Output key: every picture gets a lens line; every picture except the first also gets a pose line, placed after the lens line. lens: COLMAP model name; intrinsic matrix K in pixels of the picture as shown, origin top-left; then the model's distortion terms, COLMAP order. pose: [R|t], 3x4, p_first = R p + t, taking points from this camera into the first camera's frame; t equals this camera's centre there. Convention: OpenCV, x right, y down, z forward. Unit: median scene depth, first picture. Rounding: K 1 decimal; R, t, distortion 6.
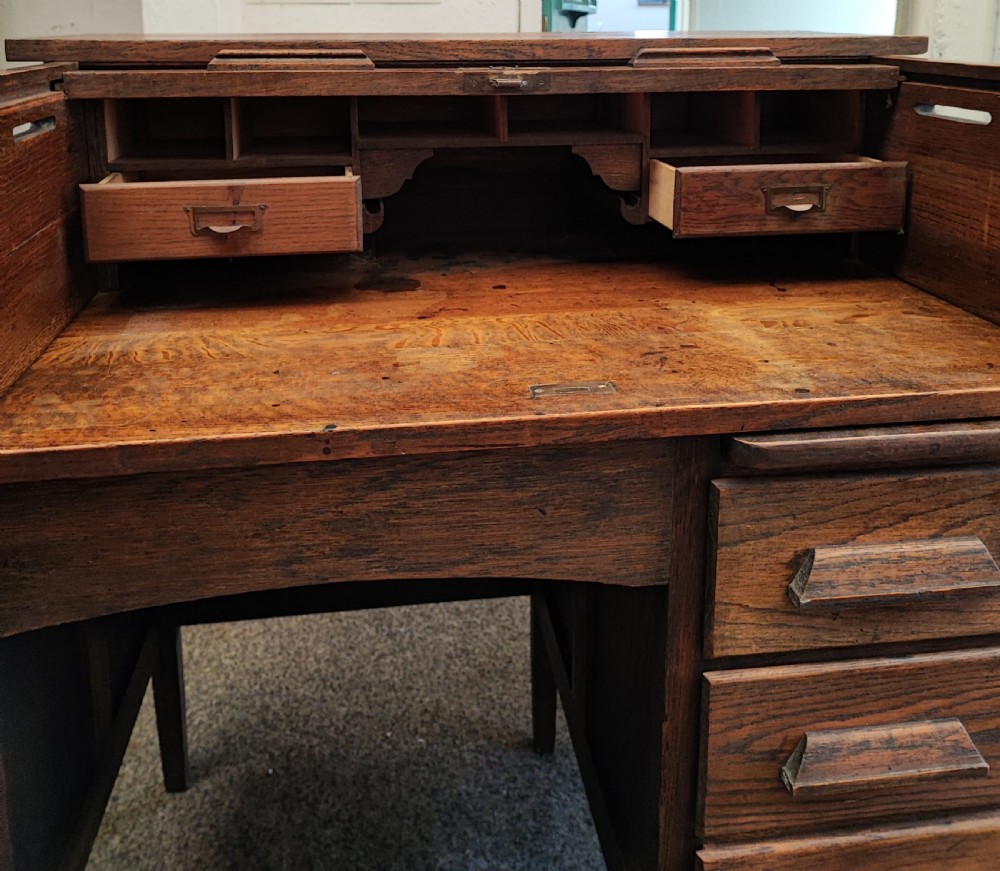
lens RADIAL K [[972.1, 0, 488.3], [0, 972.1, 162.4], [0, 0, 1]] dist [-0.001912, 0.000000]
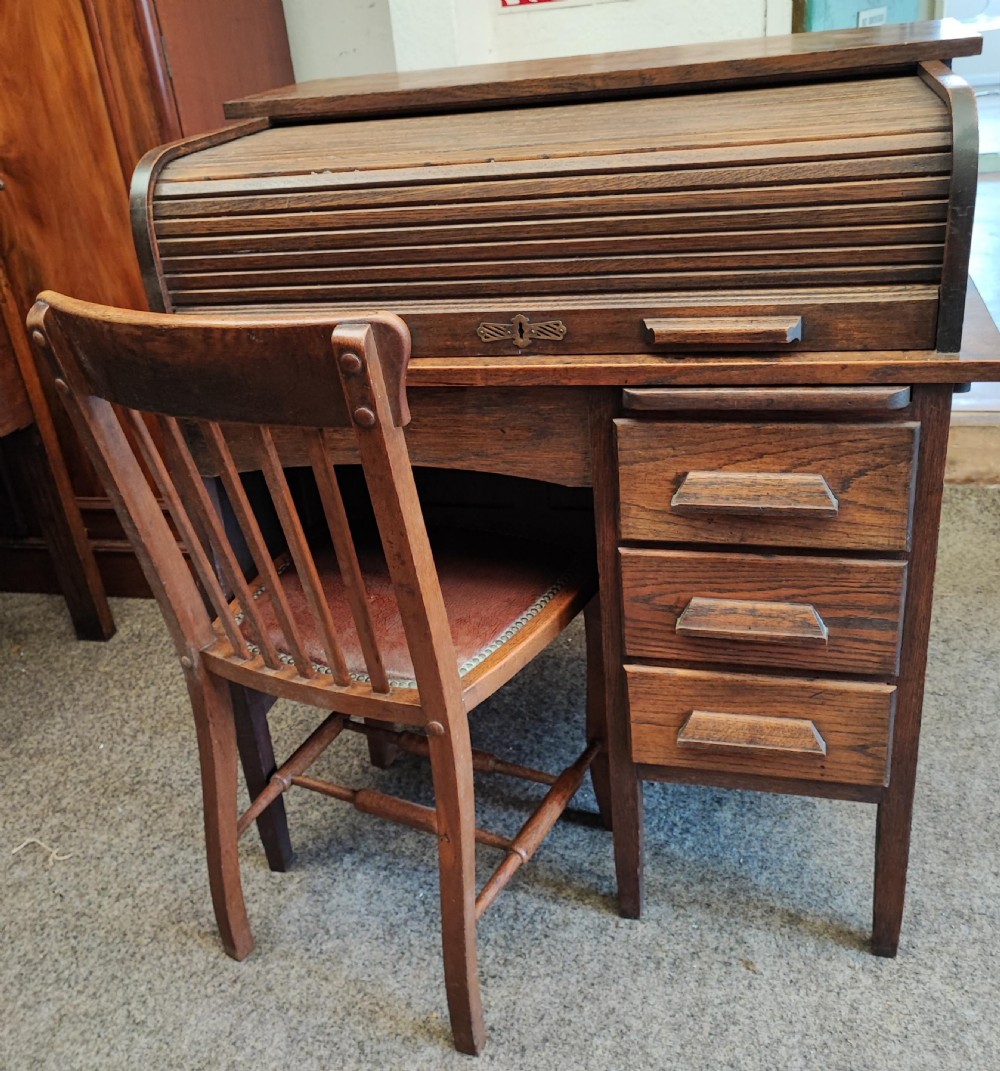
lens RADIAL K [[1072.1, 0, 470.4], [0, 1072.1, 518.0], [0, 0, 1]] dist [0.004087, 0.000000]
pose [[0.915228, 0.092497, -0.392176, 0.632375], [0.036991, 0.949897, 0.310366, -0.029069], [0.401235, -0.298562, 0.865951, -0.466954]]
